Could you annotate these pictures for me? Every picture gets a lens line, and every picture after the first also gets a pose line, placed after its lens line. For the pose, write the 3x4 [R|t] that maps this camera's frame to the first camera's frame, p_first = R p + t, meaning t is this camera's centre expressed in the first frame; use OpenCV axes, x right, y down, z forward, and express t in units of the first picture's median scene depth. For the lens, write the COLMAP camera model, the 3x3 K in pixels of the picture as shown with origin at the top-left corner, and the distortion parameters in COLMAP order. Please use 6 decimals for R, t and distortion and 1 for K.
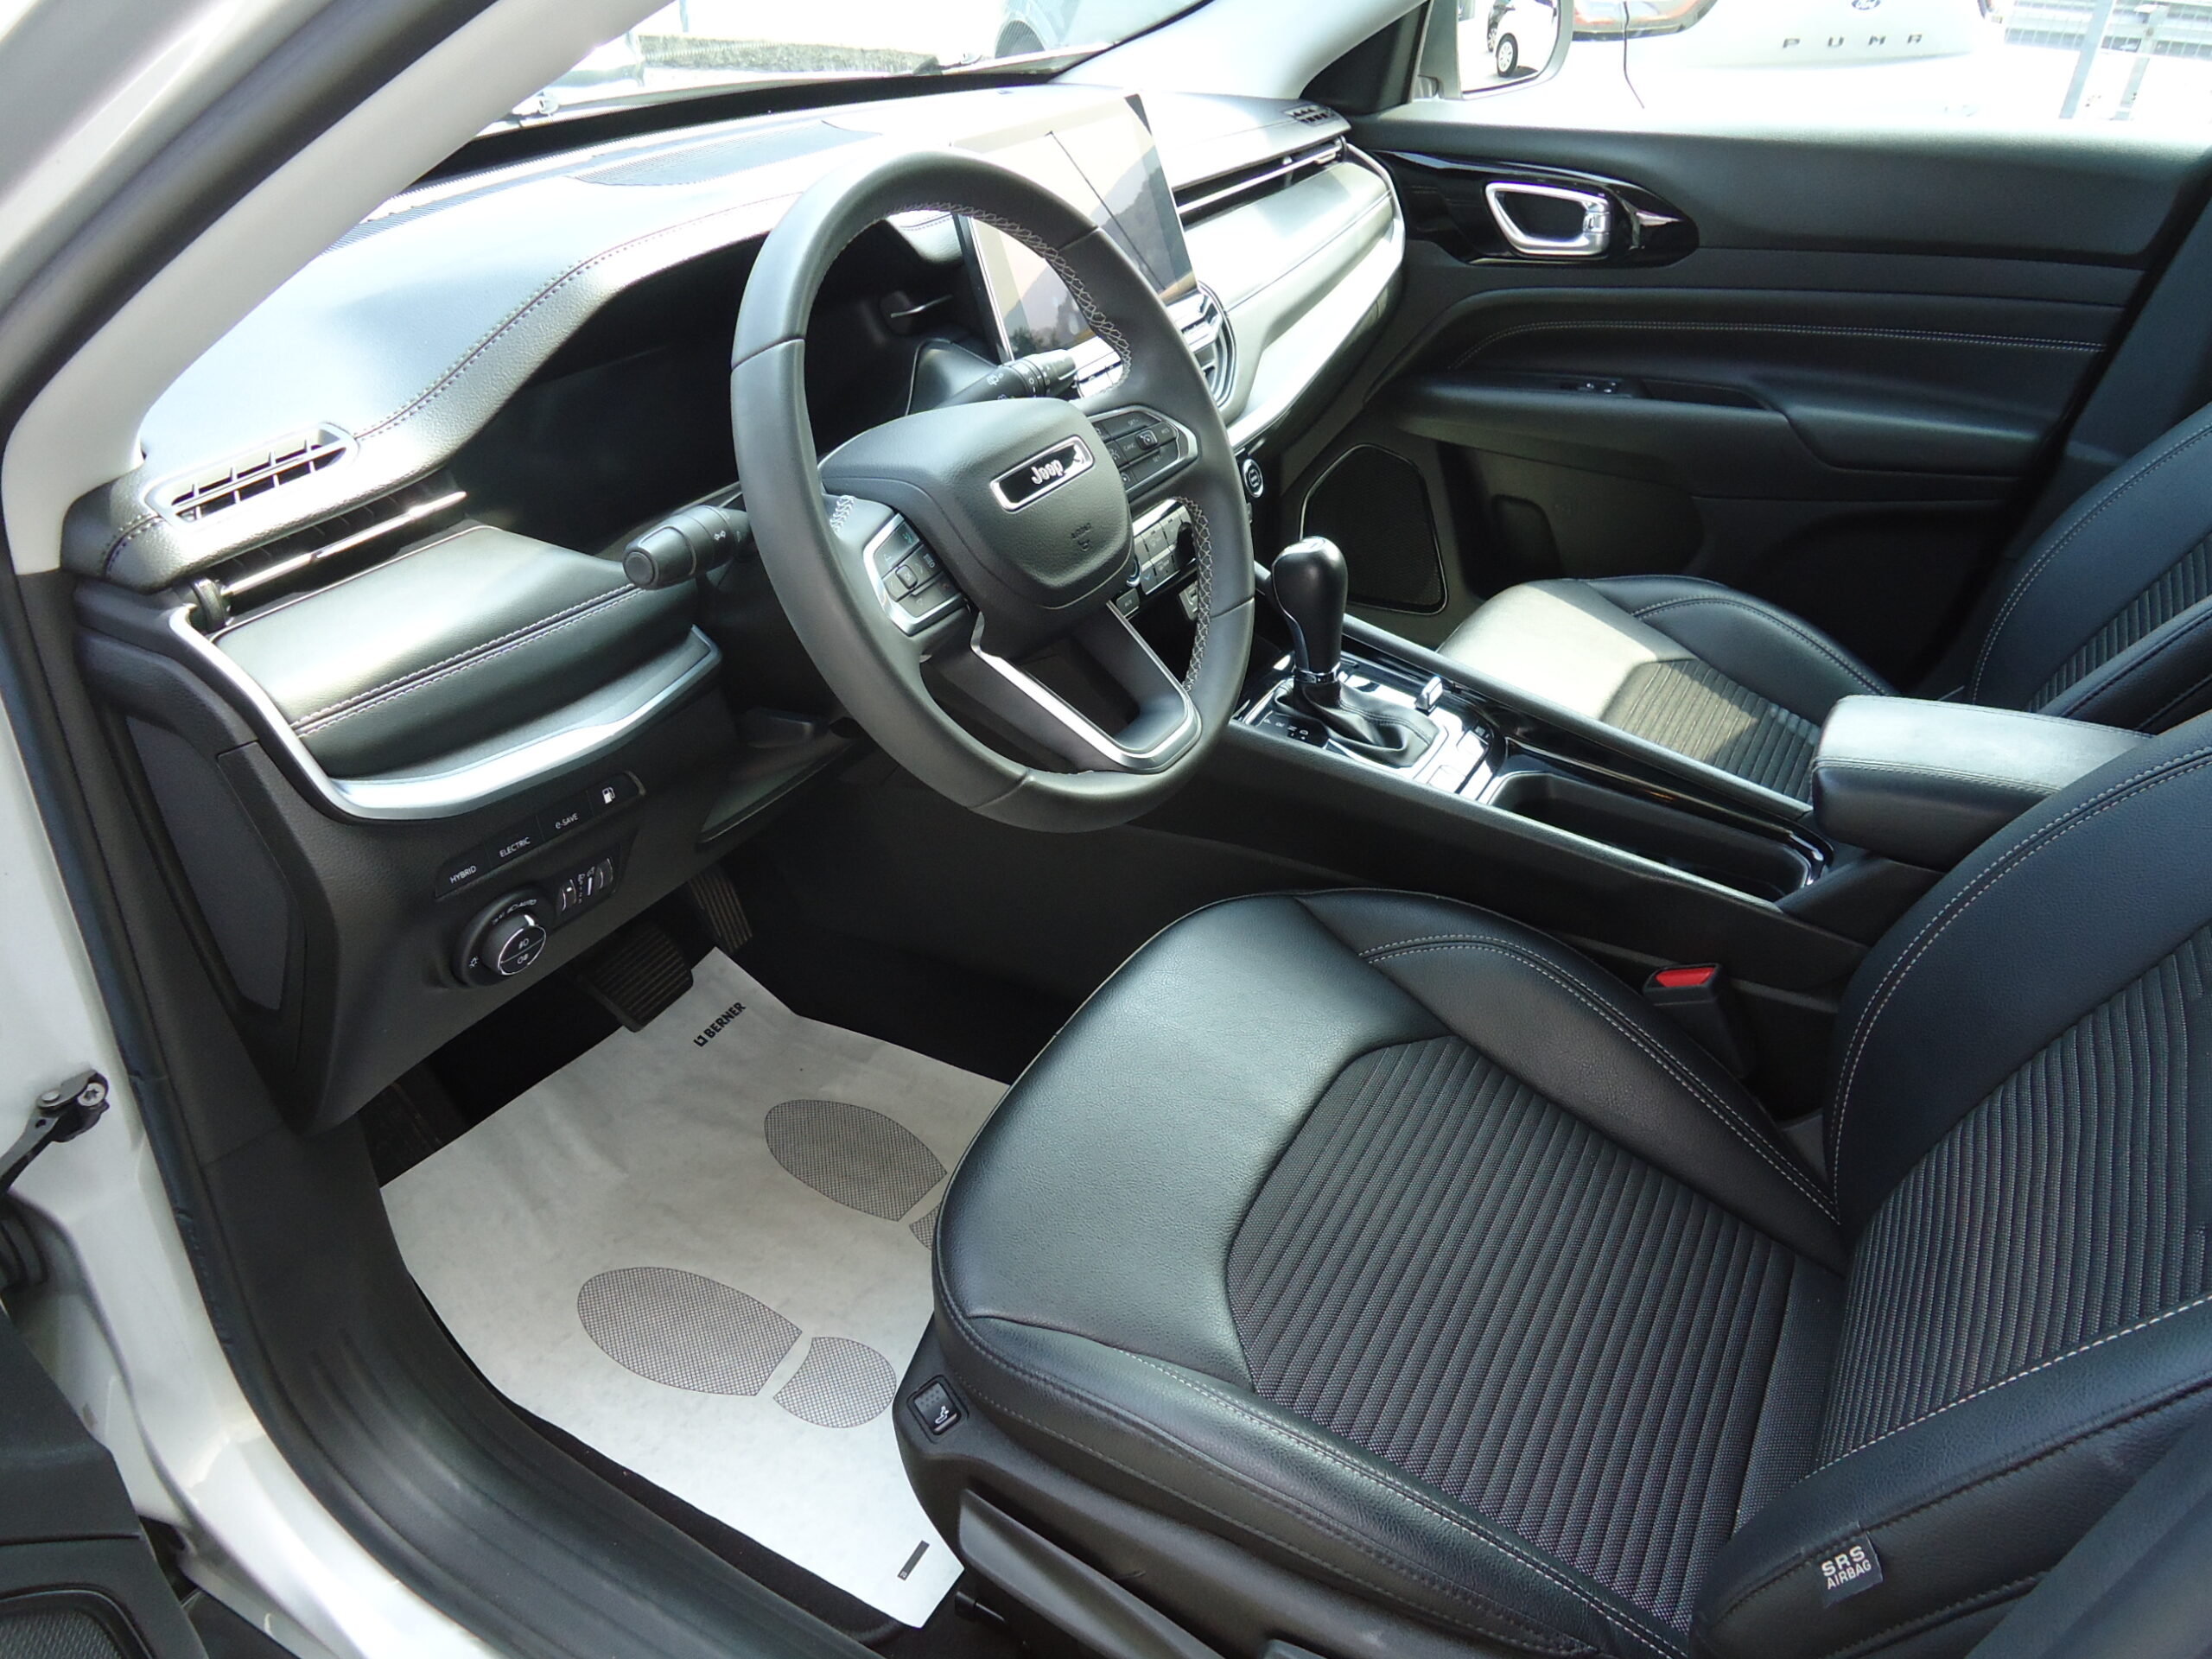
lens RADIAL K [[1612.3, 0, 1115.3], [0, 1612.3, 830.6], [0, 0, 1]] dist [-0.012496, 0.012871]
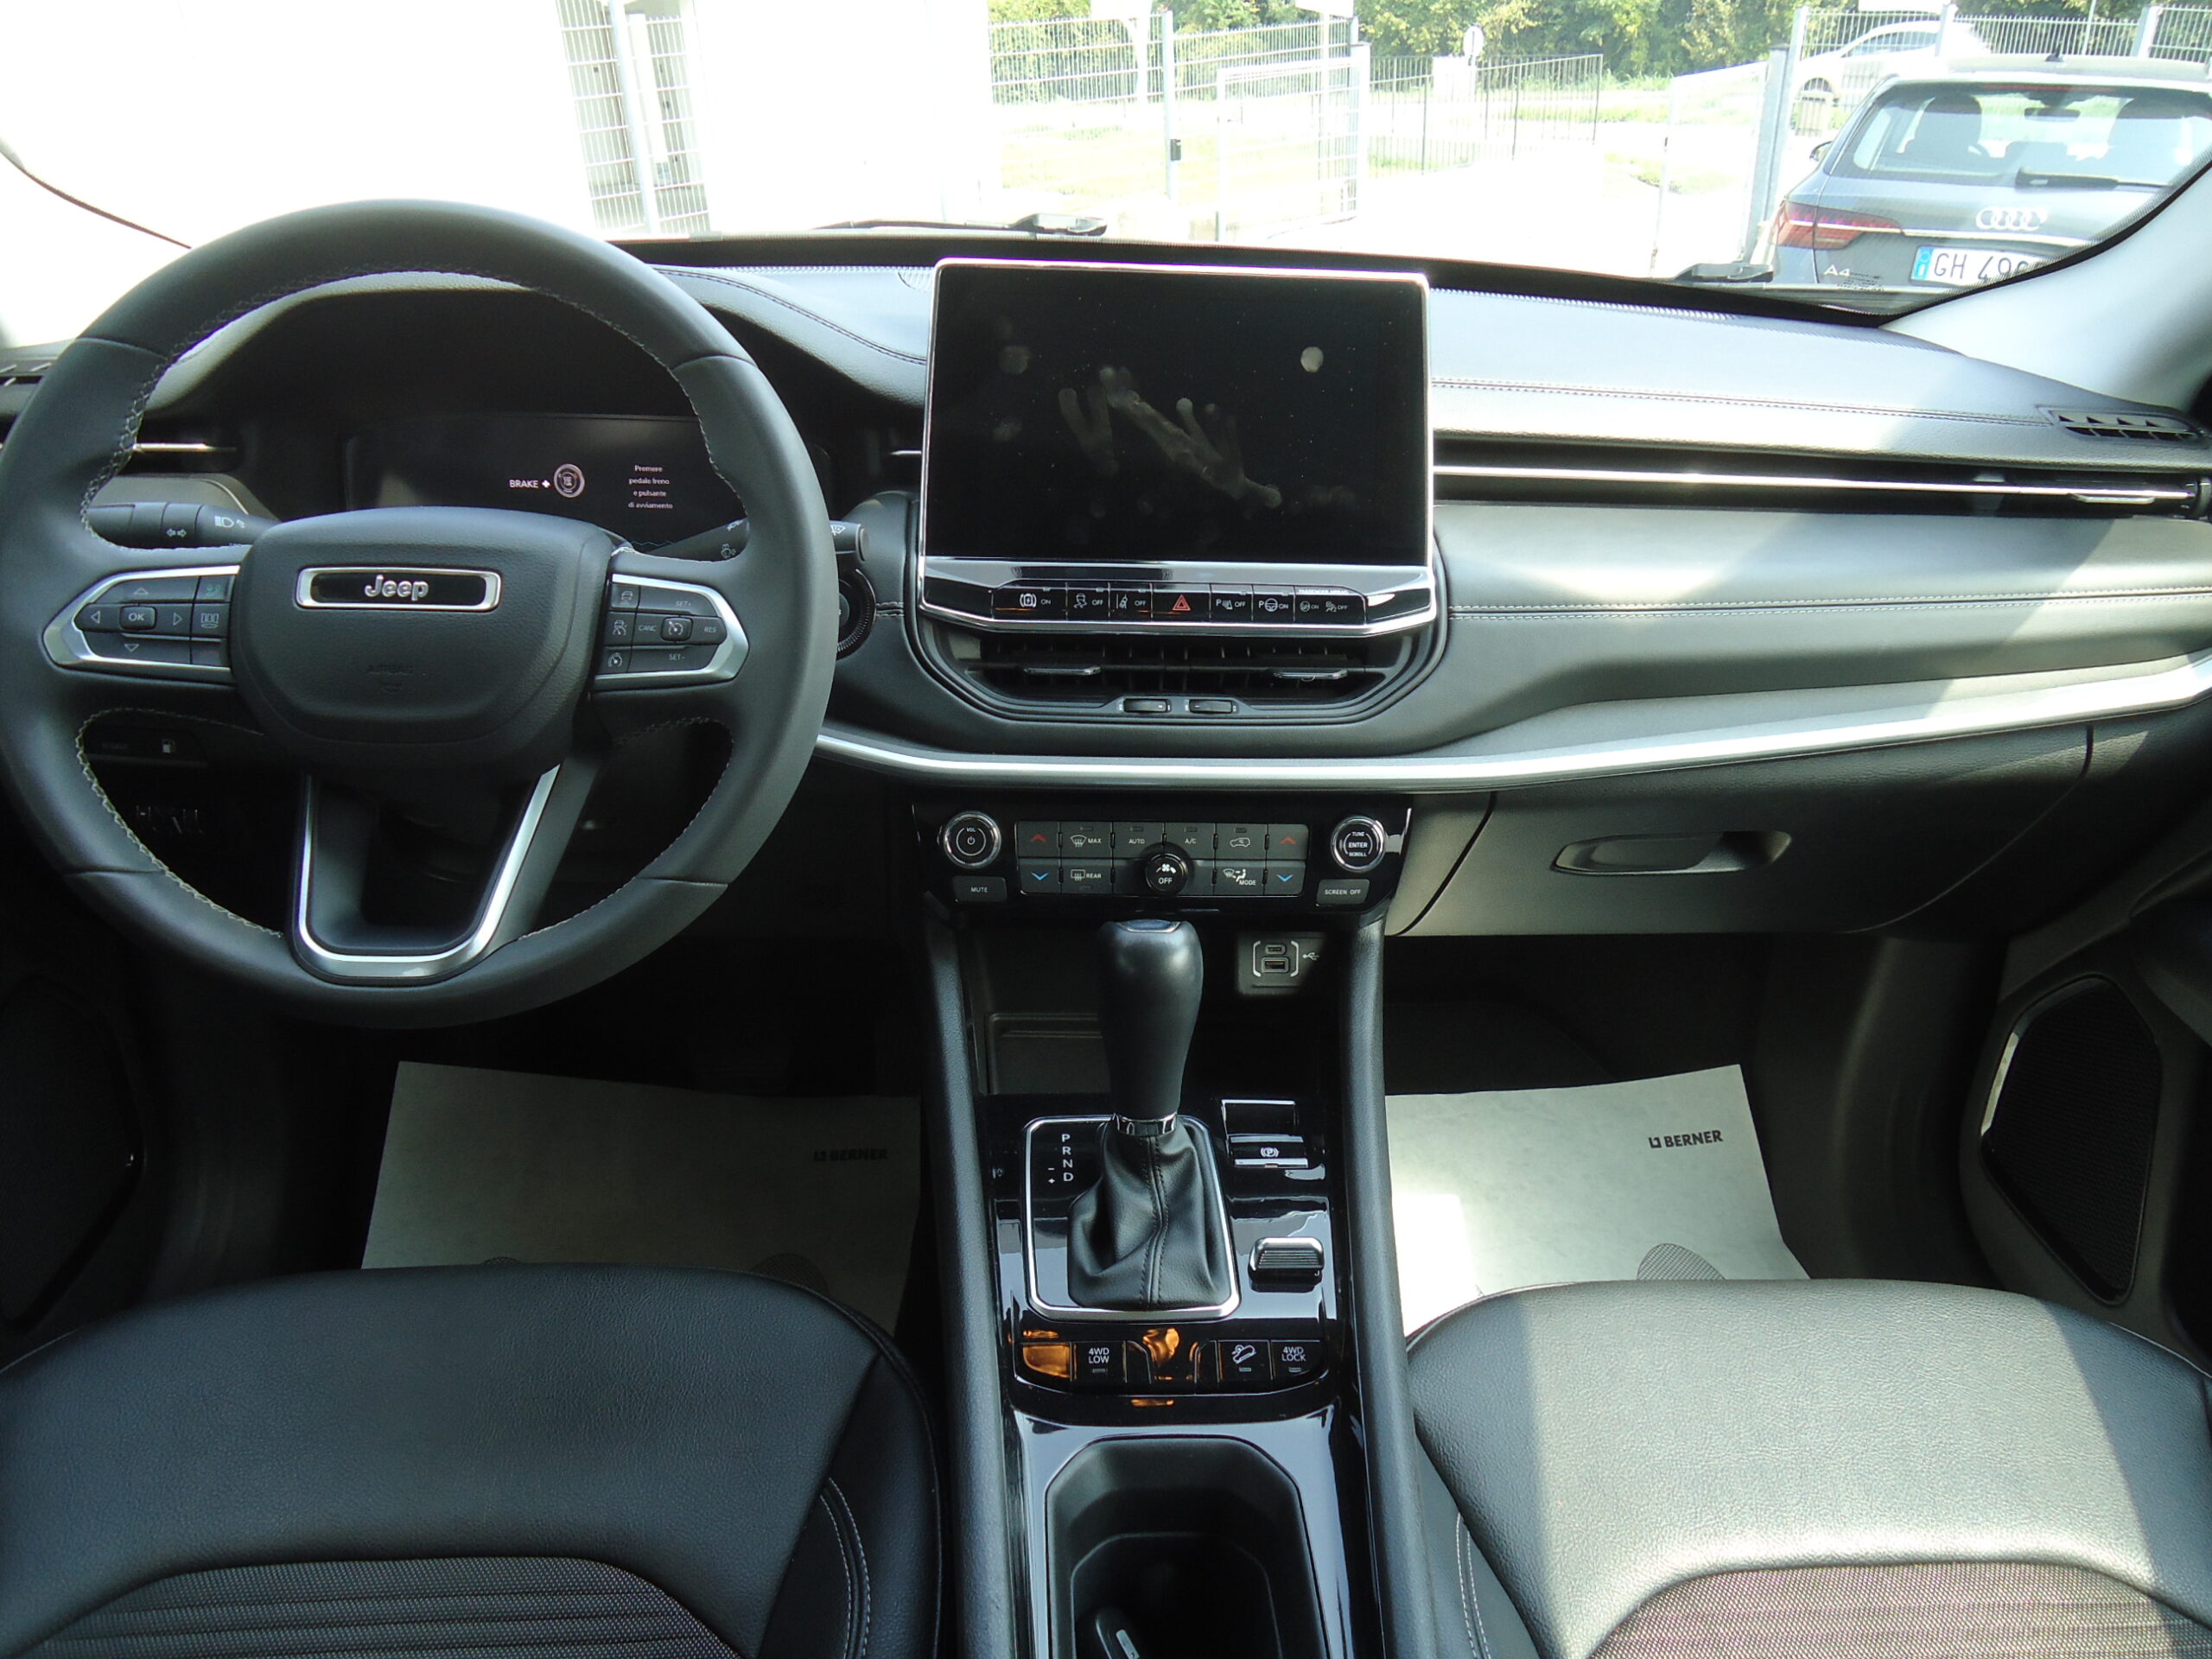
lens RADIAL K [[1612.3, 0, 1106.9], [0, 1612.3, 828.7], [0, 0, 1]] dist [-0.012496, 0.012871]
pose [[0.535454, 0.386305, -0.751038, 0.632565], [-0.480713, 0.870562, 0.105058, -0.293413], [0.694409, 0.304780, 0.651847, 0.589741]]
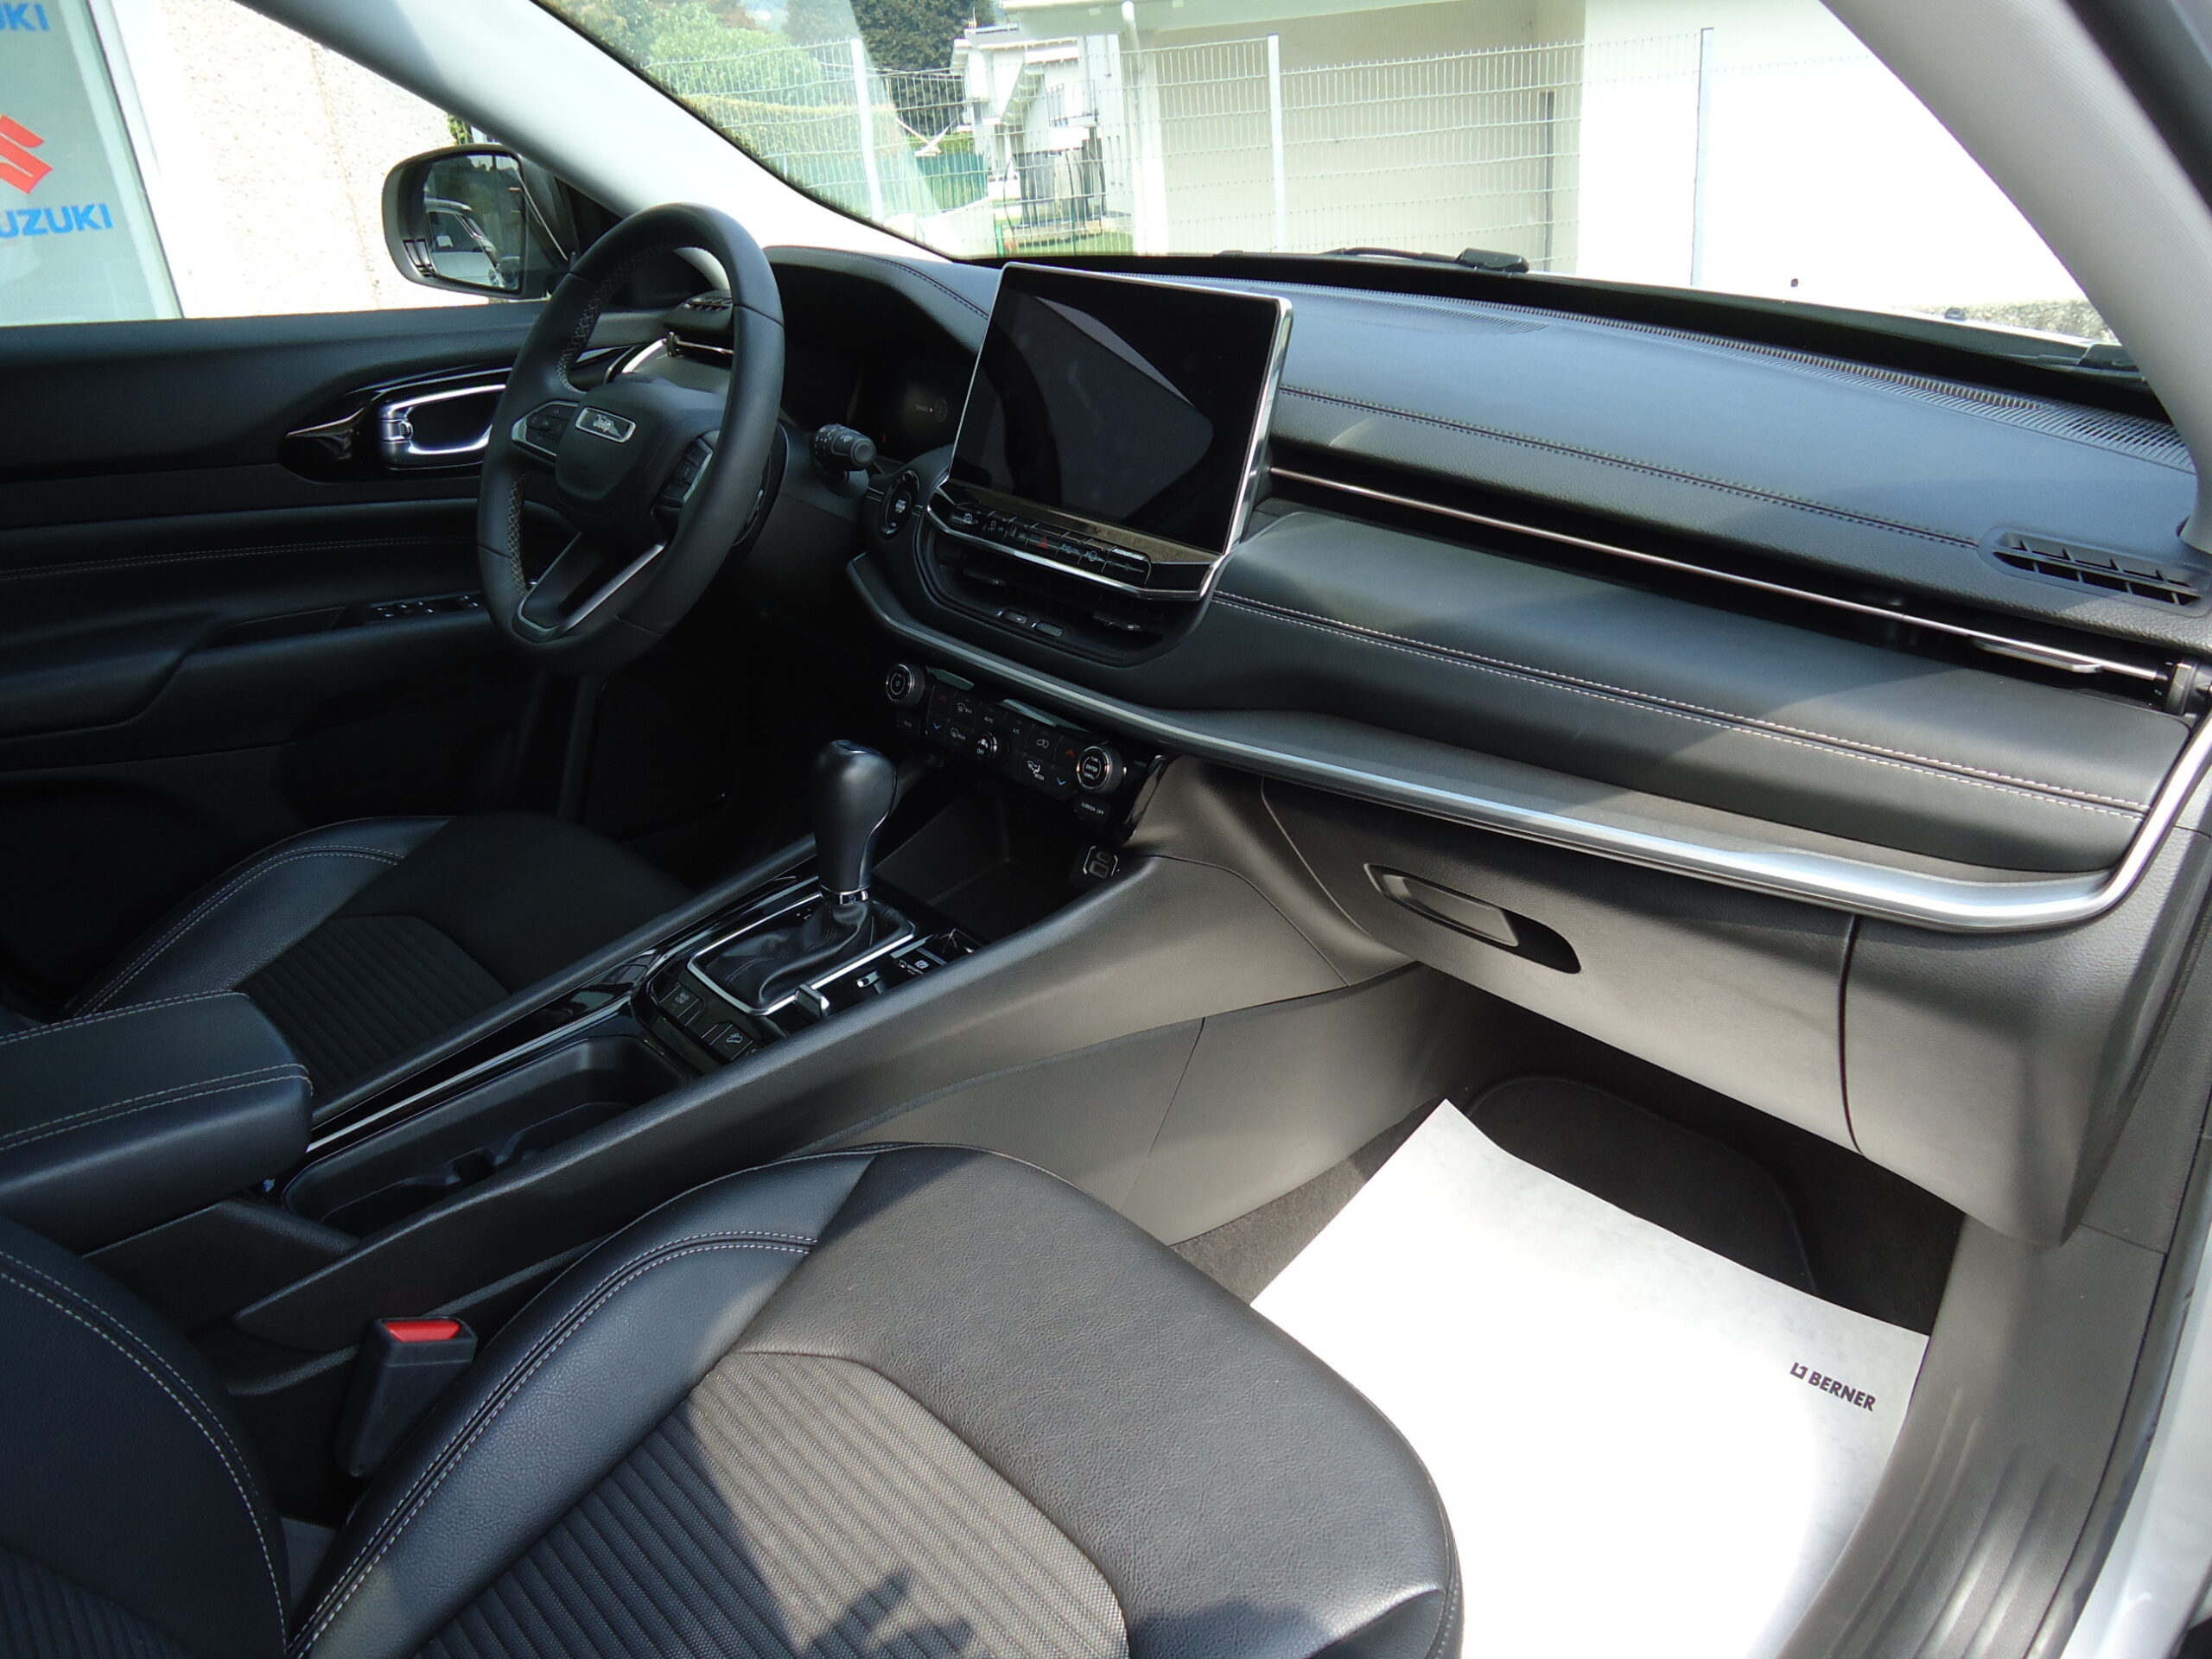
lens RADIAL K [[1612.3, 0, 1108.9], [0, 1612.3, 830.4], [0, 0, 1]] dist [-0.012496, 0.012871]
pose [[-0.307158, 0.408244, -0.859646, 0.922558], [-0.508067, 0.693462, 0.510860, -0.721717], [0.804687, 0.593672, -0.005587, 1.232162]]
